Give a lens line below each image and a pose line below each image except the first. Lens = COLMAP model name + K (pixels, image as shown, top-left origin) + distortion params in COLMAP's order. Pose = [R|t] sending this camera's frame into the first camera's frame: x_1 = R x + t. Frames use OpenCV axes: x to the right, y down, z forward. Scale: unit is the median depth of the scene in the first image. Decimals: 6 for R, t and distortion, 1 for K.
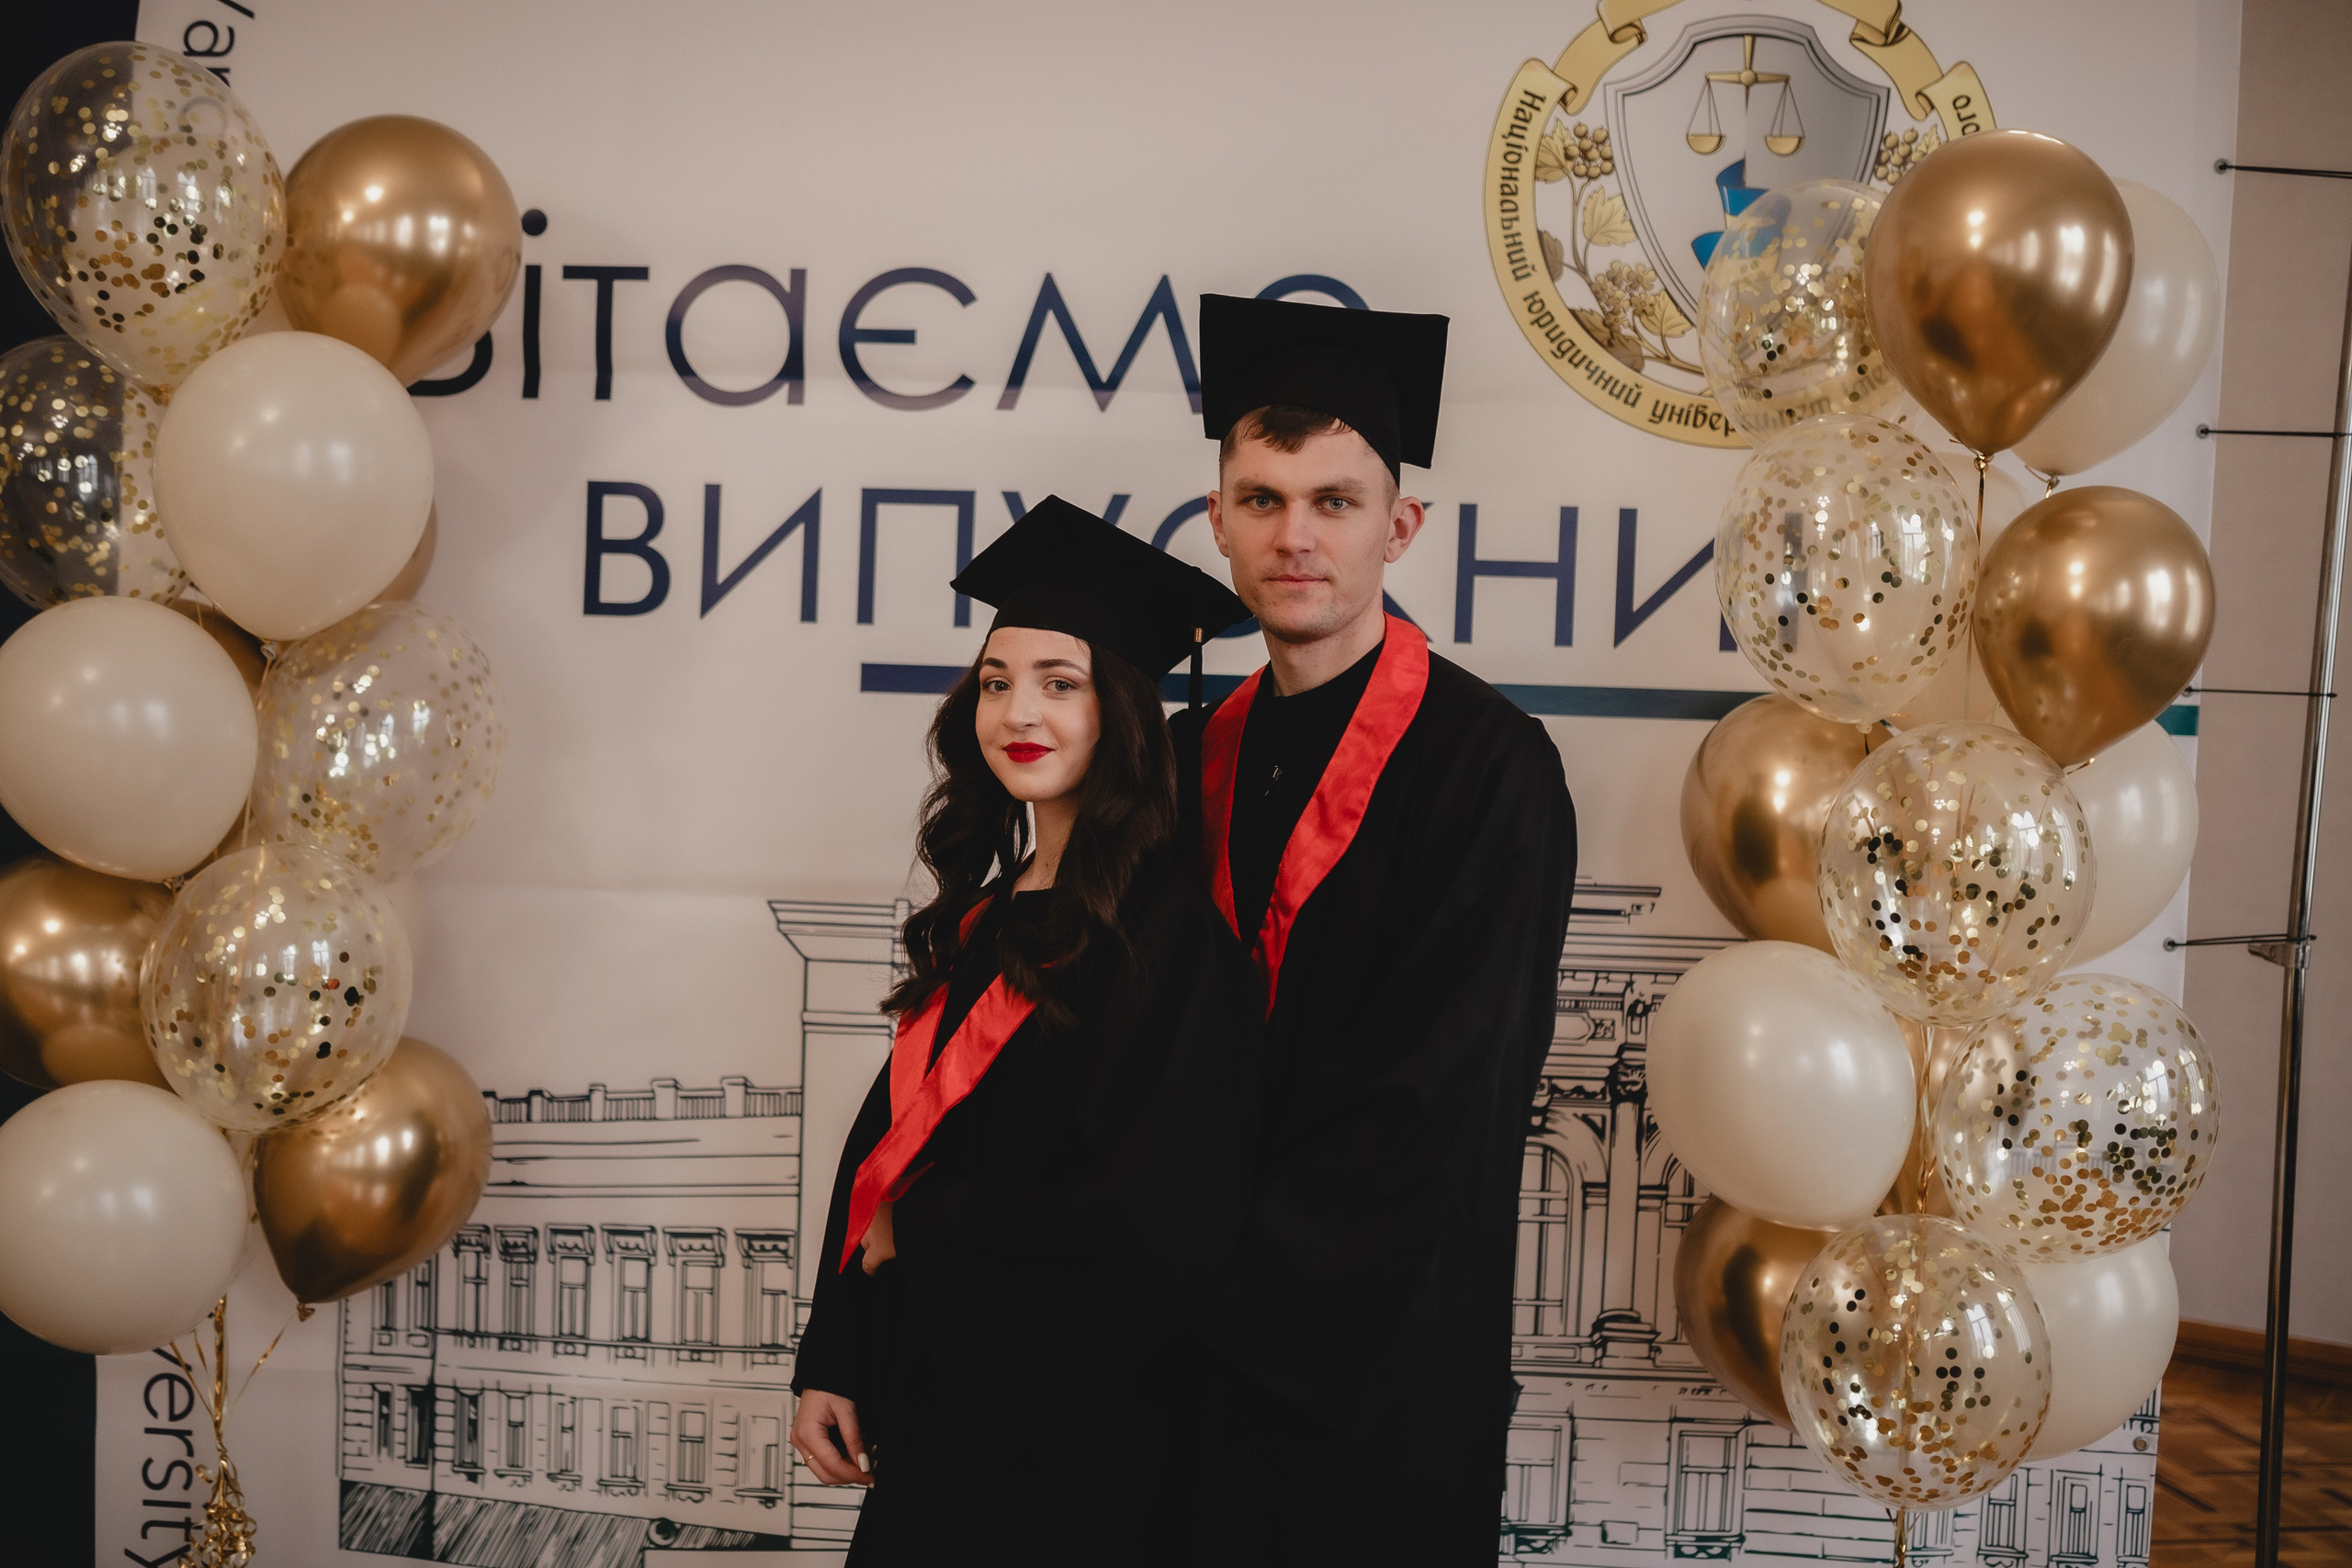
lens RADIAL K [[2268.7, 0, 1171.9], [0, 2268.7, 783.9], [0, 0, 1]] dist [-0.037924, 0.000000]
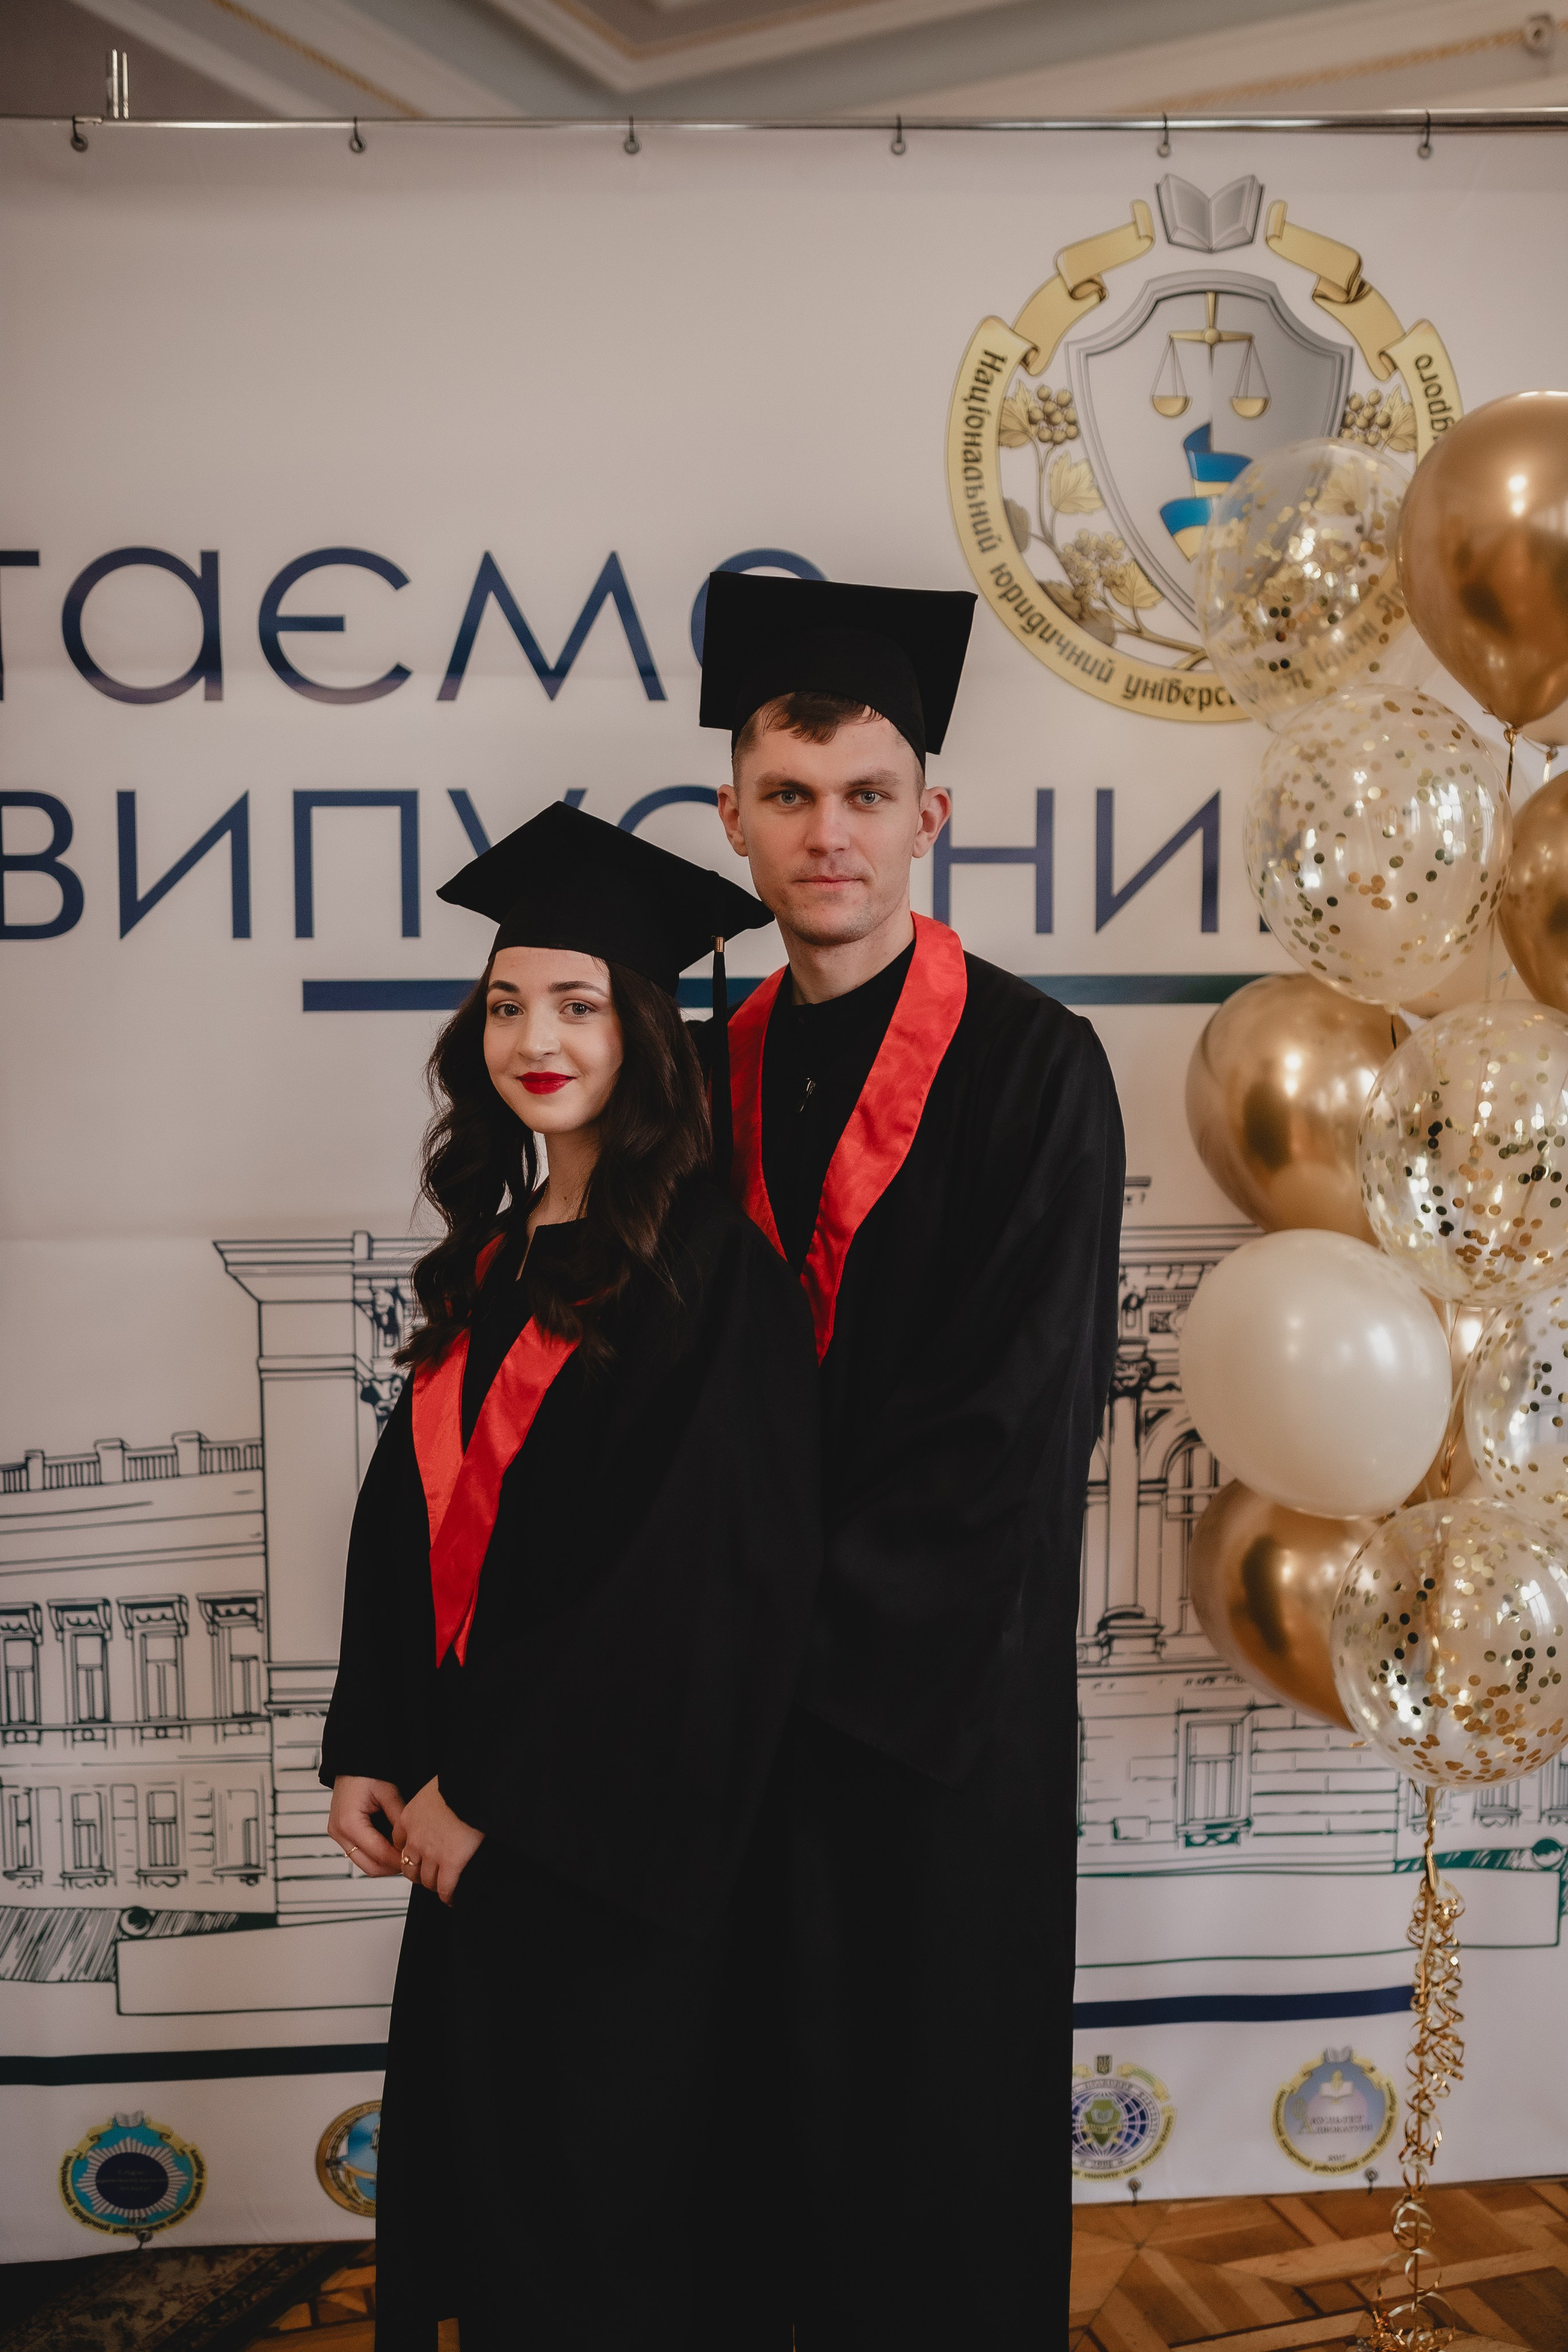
lens RADIAL K [[2269.0, 0, 782.4], [0, 2269.0, 1171.5], [0, 0, 1]] dist [-0.037924, 0.000000]
pose [[0.988366, -0.052906, 0.142599, -0.081821], [0.045804, 0.997563, 0.052637, -0.015750], [-0.145036, -0.045493, 0.988380, 0.055646]]
